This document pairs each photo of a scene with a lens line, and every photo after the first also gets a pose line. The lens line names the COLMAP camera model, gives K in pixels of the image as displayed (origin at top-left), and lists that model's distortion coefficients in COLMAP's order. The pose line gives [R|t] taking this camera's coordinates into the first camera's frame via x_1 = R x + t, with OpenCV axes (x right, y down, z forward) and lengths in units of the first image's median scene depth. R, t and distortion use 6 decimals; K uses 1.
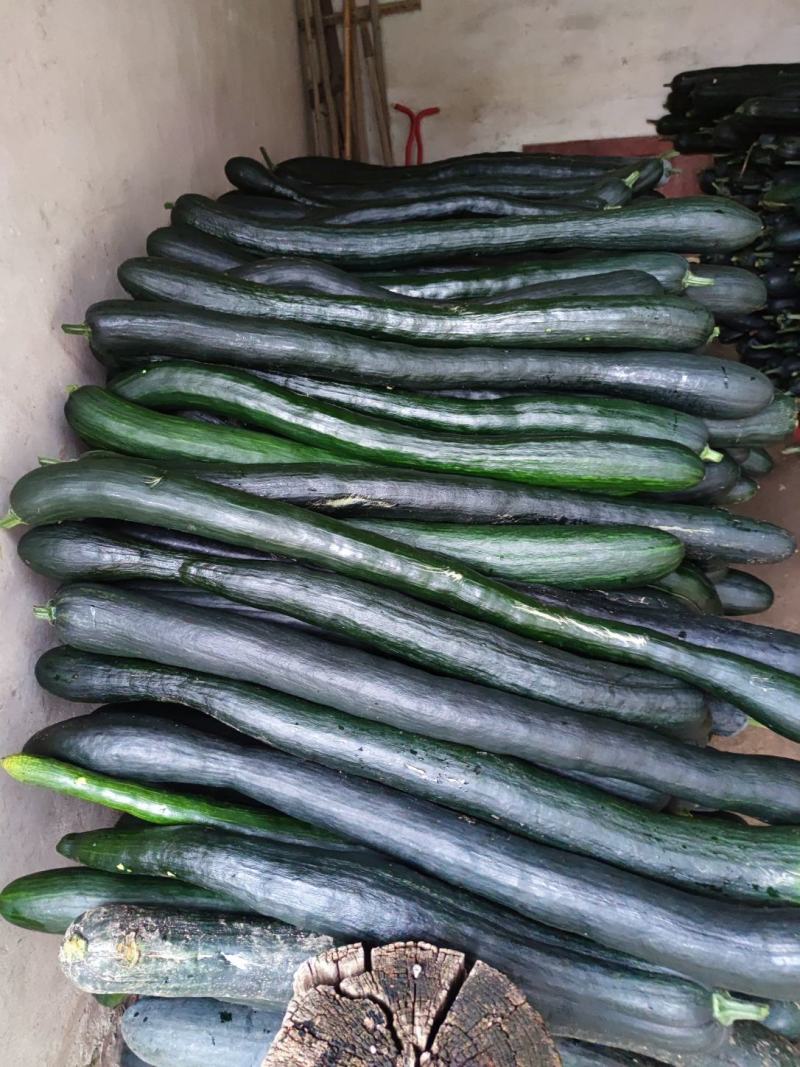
lens RADIAL K [[797.3, 0, 380.4], [0, 797.3, 528.1], [0, 0, 1]] dist [0.045117, -0.033152]
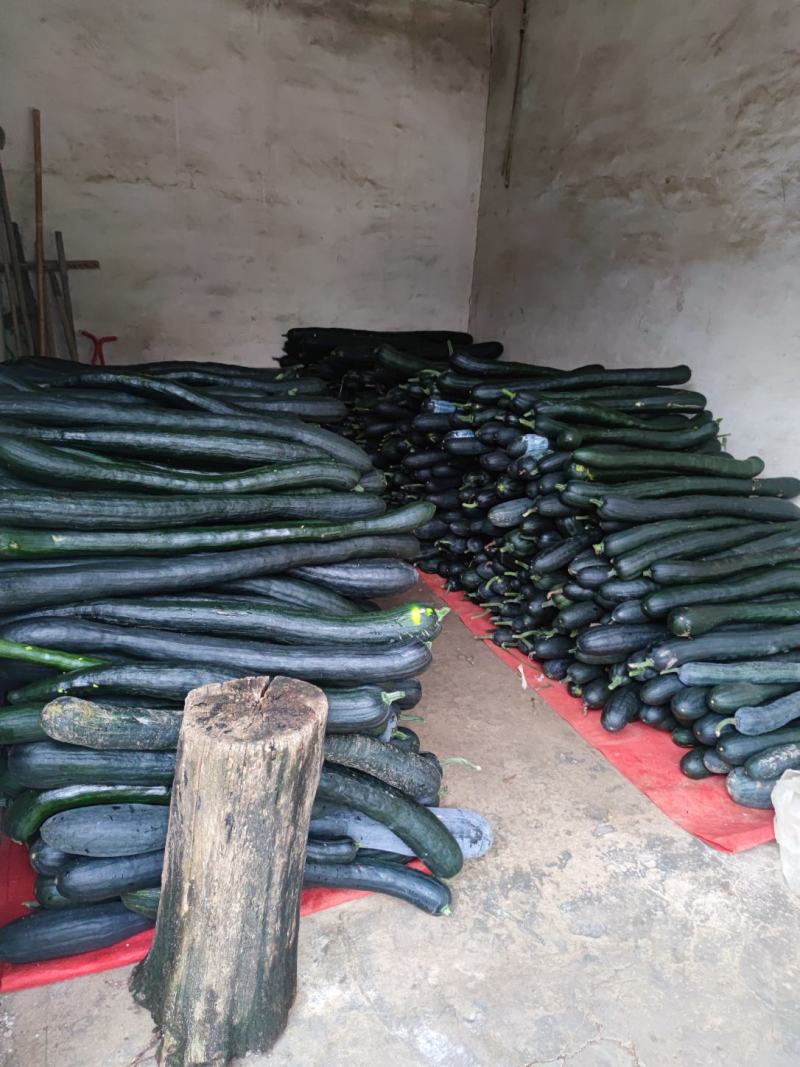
lens RADIAL K [[797.3, 0, 400.8], [0, 797.3, 533.4], [0, 0, 1]] dist [0.045117, -0.033152]
pose [[0.892810, -0.032037, 0.449292, -0.124287], [0.152420, 0.960112, -0.234420, 0.174927], [-0.423861, 0.277773, 0.862081, -0.249704]]
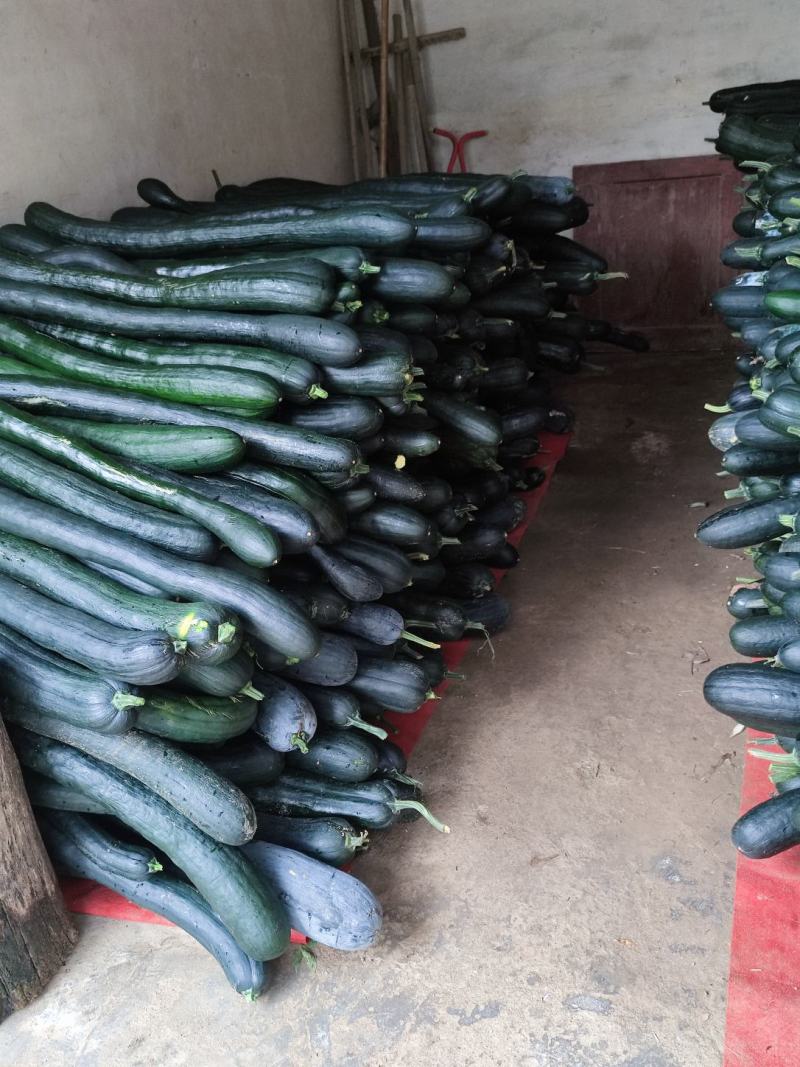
lens RADIAL K [[1035.4, 0, 391.1], [0, 1035.4, 535.9], [0, 0, 1]] dist [0.037343, 0.000000]
pose [[0.962914, 0.080342, -0.257571, 0.370595], [-0.107222, 0.989965, -0.092052, 0.107953], [0.247590, 0.116255, 0.961865, -0.215959]]
